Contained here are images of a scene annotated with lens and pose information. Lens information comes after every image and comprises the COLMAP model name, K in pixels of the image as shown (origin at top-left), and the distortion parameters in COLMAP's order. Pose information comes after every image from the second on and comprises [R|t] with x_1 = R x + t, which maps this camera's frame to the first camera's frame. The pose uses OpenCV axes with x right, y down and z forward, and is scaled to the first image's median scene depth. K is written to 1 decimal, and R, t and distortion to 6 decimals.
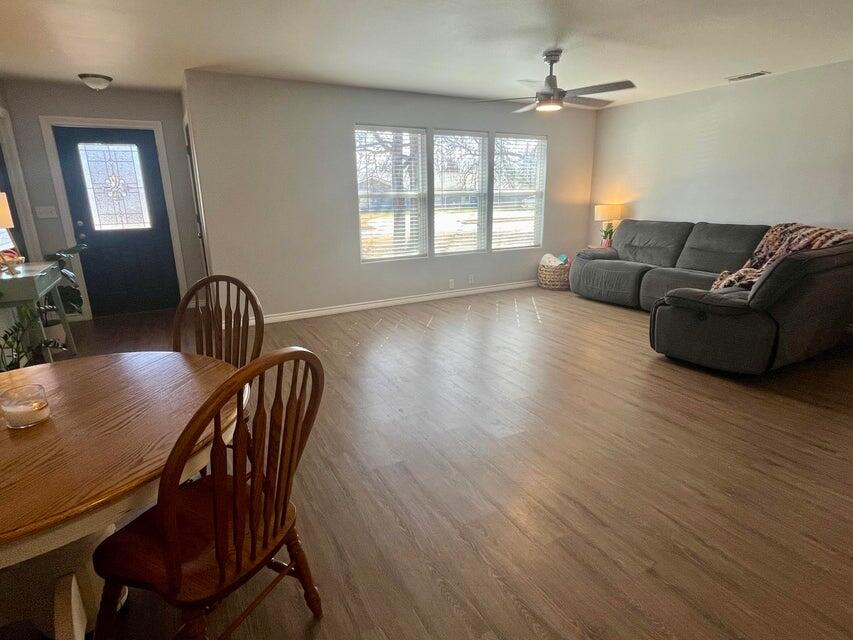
lens RADIAL K [[470.4, 0, 415.6], [0, 470.4, 319.6], [0, 0, 1]] dist [-0.003839, 0.001129]
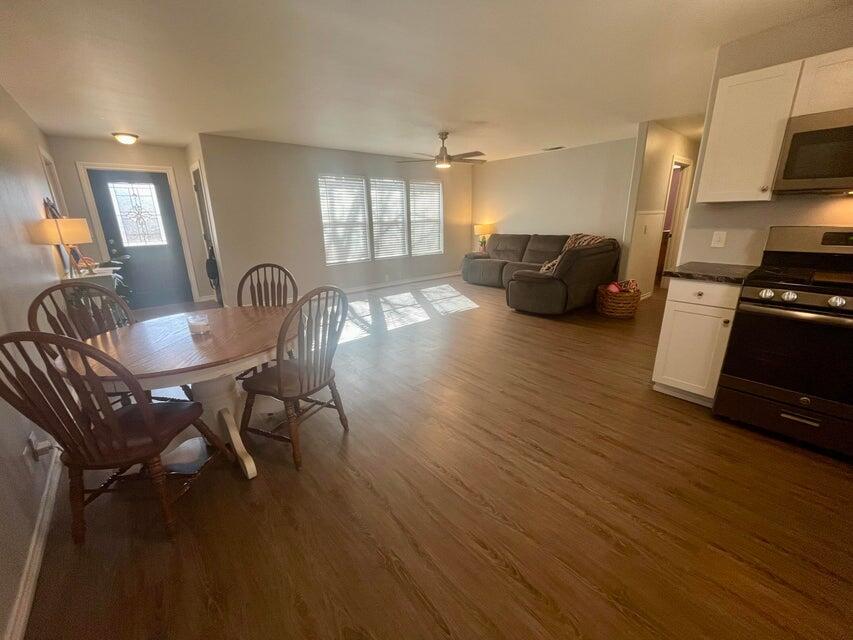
lens RADIAL K [[346.7, 0, 423.6], [0, 346.7, 317.2], [0, 0, 1]] dist [0.000467, -0.000505]
pose [[0.979080, -0.061018, 0.194111, -0.046860], [0.058851, 0.998123, 0.016919, 0.051034], [-0.194779, -0.005141, 0.980834, -0.165363]]
